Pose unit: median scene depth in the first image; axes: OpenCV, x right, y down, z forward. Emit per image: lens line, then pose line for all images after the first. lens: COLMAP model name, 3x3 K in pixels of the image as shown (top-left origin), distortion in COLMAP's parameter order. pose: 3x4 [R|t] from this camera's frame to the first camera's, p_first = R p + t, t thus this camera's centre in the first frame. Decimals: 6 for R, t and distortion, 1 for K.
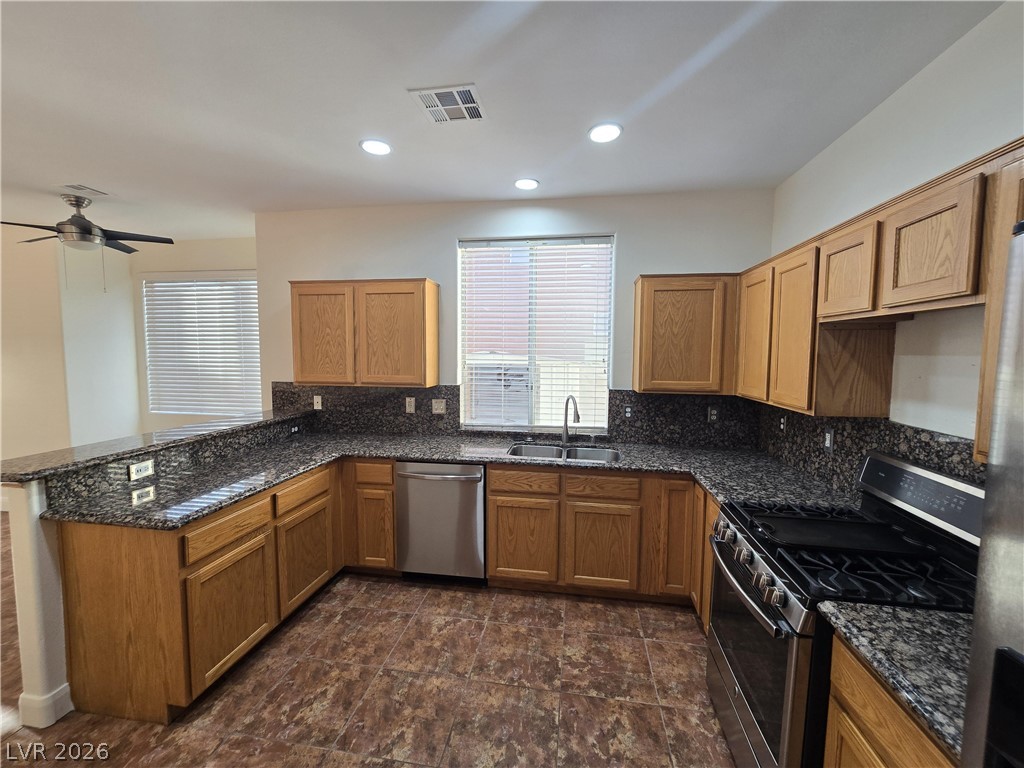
lens RADIAL K [[419.6, 0, 511.7], [0, 419.6, 384.2], [0, 0, 1]] dist [0.003230, 0.000011]
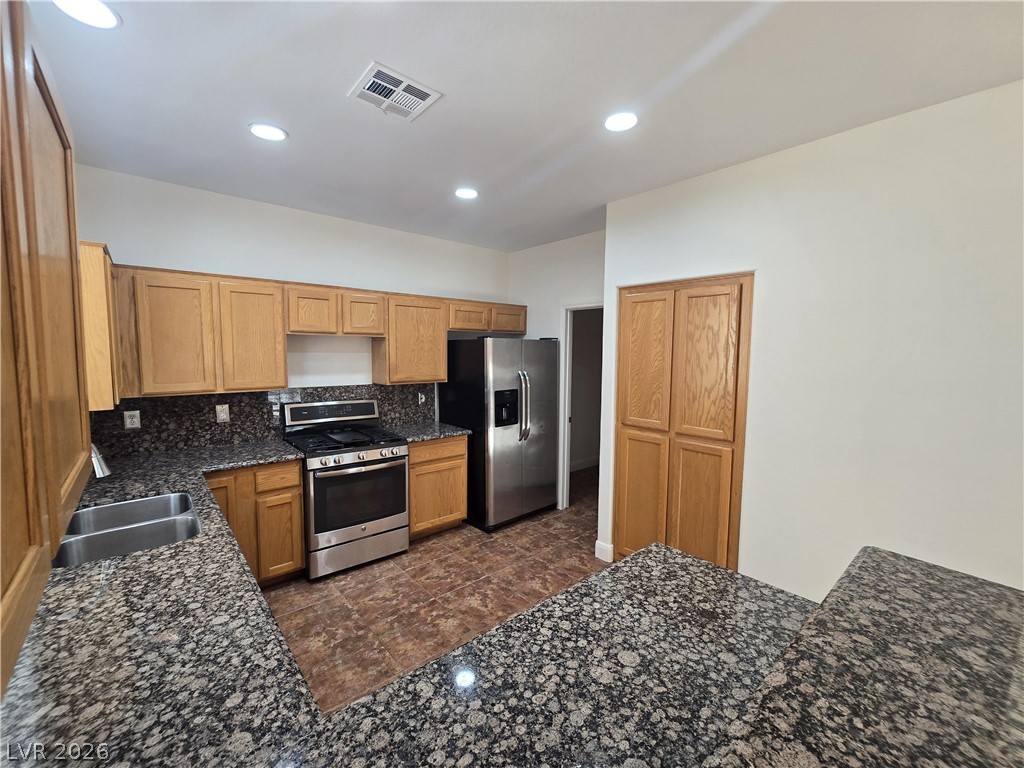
lens RADIAL K [[419.6, 0, 511.8], [0, 419.6, 382.4], [0, 0, 1]] dist [0.003230, 0.000011]
pose [[-0.766332, -0.063602, 0.639288, -0.909980], [0.032851, 0.989906, 0.137864, -0.136388], [-0.641604, 0.126651, -0.756508, 1.500166]]
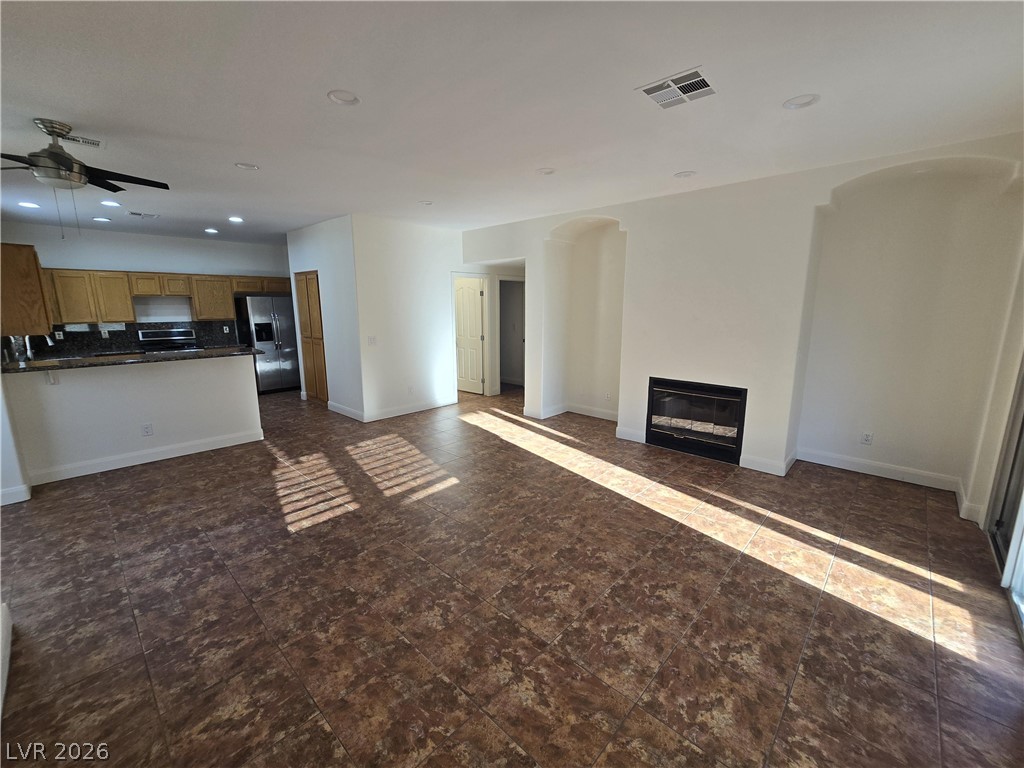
lens RADIAL K [[419.6, 0, 513.0], [0, 419.6, 382.8], [0, 0, 1]] dist [0.003230, 0.000011]
pose [[-0.821017, -0.113487, 0.559511, -1.178730], [0.036987, 0.967411, 0.250496, -0.141350], [-0.569705, 0.226356, -0.790063, 1.539796]]
